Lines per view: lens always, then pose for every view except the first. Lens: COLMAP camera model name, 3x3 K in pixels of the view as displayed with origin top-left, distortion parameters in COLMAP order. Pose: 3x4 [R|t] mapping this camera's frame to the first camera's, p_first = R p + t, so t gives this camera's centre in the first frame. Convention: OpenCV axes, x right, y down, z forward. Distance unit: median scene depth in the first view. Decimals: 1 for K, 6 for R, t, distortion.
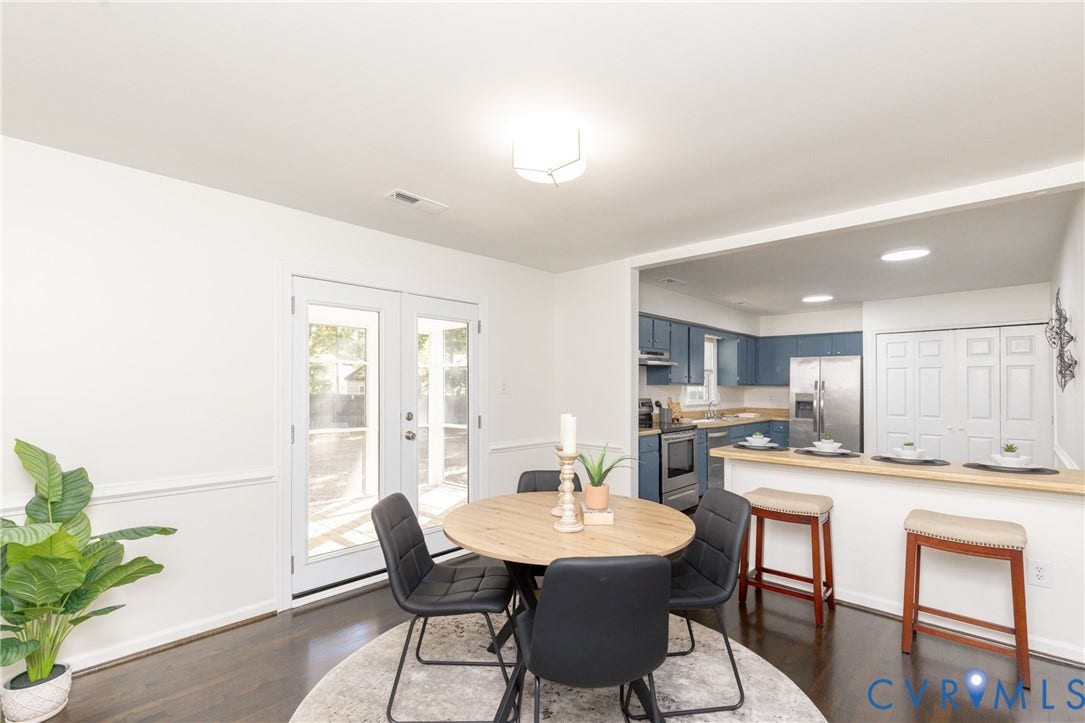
lens RADIAL K [[495.5, 0, 540.0], [0, 495.5, 390.8], [0, 0, 1]] dist [0.001437, 0.000302]
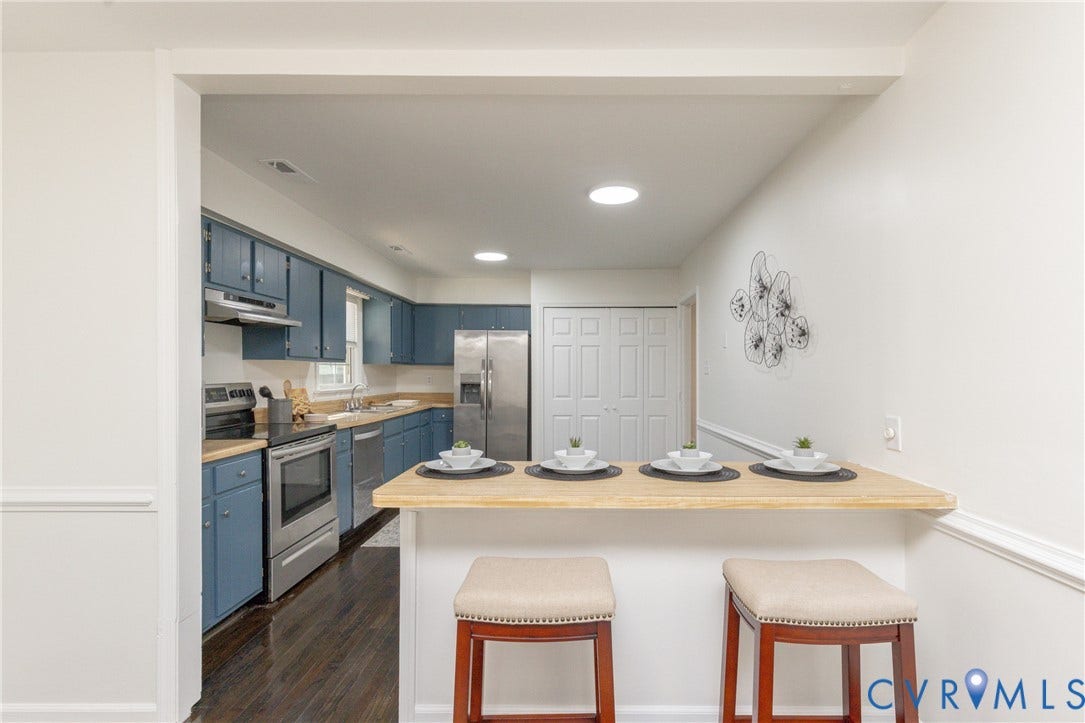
lens RADIAL K [[495.3, 0, 571.0], [0, 495.3, 373.0], [0, 0, 1]] dist [0.001600, 0.000219]
pose [[0.725360, -0.002829, 0.688364, 0.093327], [0.004905, 0.999987, -0.001059, 0.006118], [-0.688352, 0.004145, 0.725365, 0.313420]]
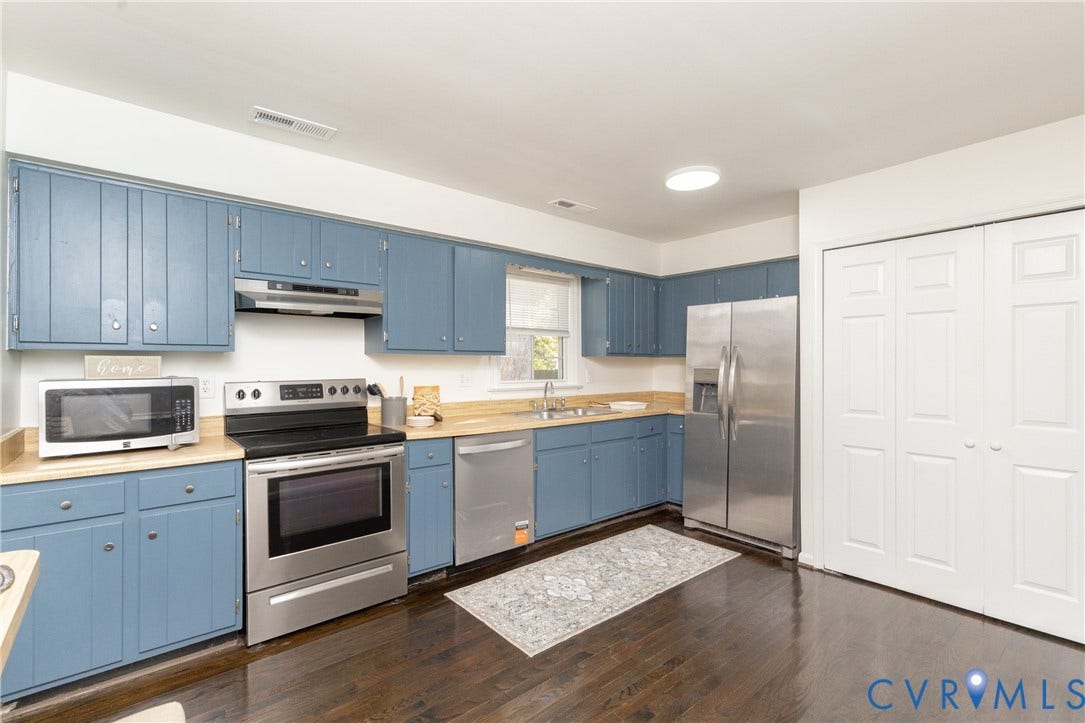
lens RADIAL K [[488.5, 0, 543.9], [0, 488.5, 370.2], [0, 0, 1]] dist [0.018834, -0.000046]
pose [[0.994485, -0.005159, -0.104749, 0.455027], [0.005632, 0.999975, 0.004219, 0.004439], [0.104724, -0.004786, 0.994490, 0.477365]]
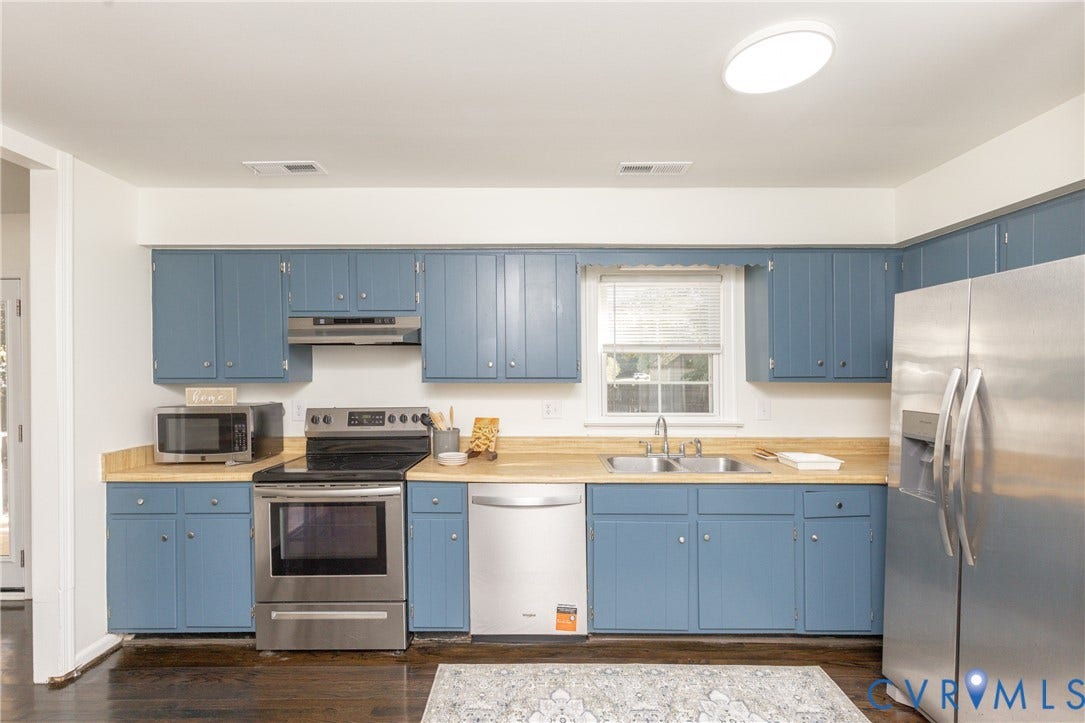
lens RADIAL K [[500.5, 0, 541.8], [0, 500.5, 379.8], [0, 0, 1]] dist [0.016156, 0.000111]
pose [[0.688757, 0.004972, -0.724975, 0.660531], [-0.000390, 0.999979, 0.006488, -0.016613], [0.724992, -0.004186, 0.688745, 0.701284]]
